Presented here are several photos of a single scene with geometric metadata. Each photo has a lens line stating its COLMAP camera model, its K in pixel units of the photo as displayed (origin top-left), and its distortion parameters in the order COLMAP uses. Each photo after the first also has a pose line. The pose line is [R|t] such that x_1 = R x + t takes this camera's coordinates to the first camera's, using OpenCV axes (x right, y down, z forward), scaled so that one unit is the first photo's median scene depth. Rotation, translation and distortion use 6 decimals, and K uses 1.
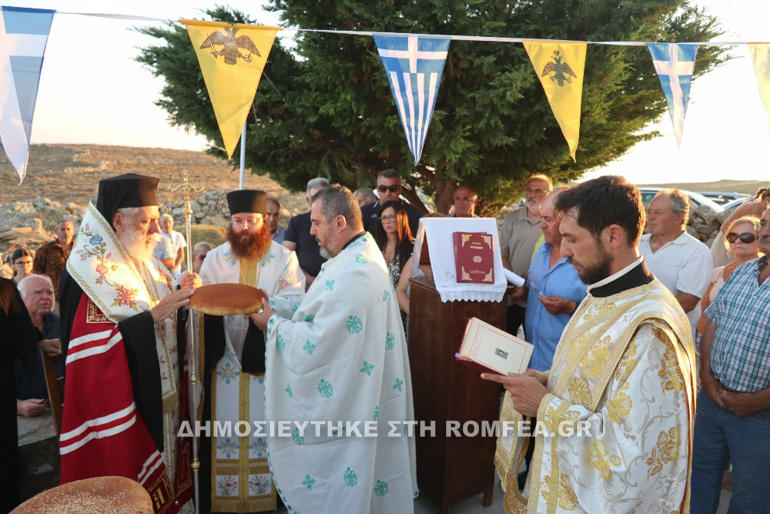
lens RADIAL K [[537.3, 0, 387.2], [0, 537.3, 256.8], [0, 0, 1]] dist [-0.009093, -0.004176]
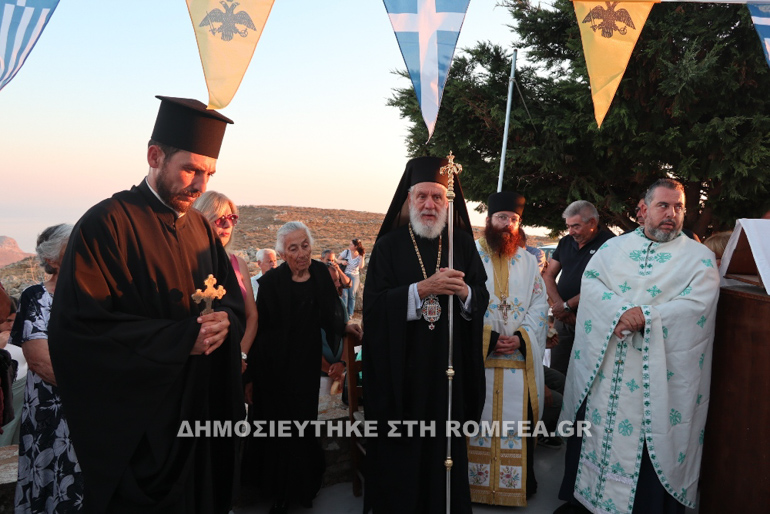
lens RADIAL K [[537.3, 0, 383.7], [0, 537.3, 257.4], [0, 0, 1]] dist [-0.009093, -0.004176]
pose [[0.951209, 0.028522, -0.307226, -0.181387], [-0.063636, 0.992446, -0.104892, 0.100521], [0.301913, 0.119325, 0.945838, -0.034974]]
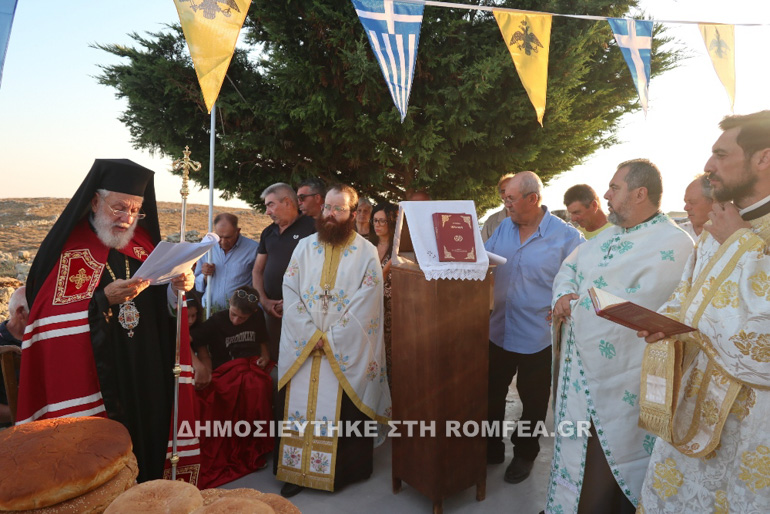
lens RADIAL K [[537.3, 0, 390.6], [0, 537.3, 257.2], [0, 0, 1]] dist [-0.009093, -0.004176]
pose [[0.996608, -0.040813, 0.071461, -0.022894], [0.046505, 0.995719, -0.079880, 0.085777], [-0.067895, 0.082932, 0.994240, 0.013315]]
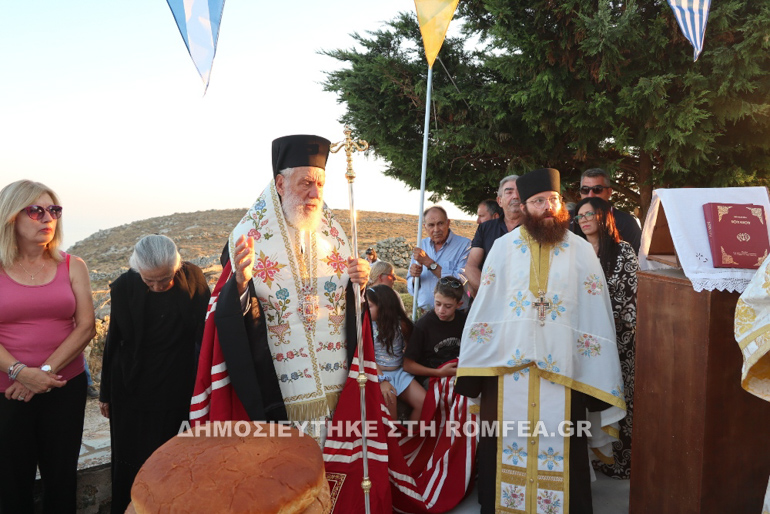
lens RADIAL K [[537.3, 0, 383.5], [0, 537.3, 254.8], [0, 0, 1]] dist [-0.009093, -0.004176]
pose [[0.952480, -0.006384, -0.304534, -0.059319], [-0.027479, 0.993903, -0.106779, 0.090890], [0.303359, 0.110073, 0.946497, 0.121562]]
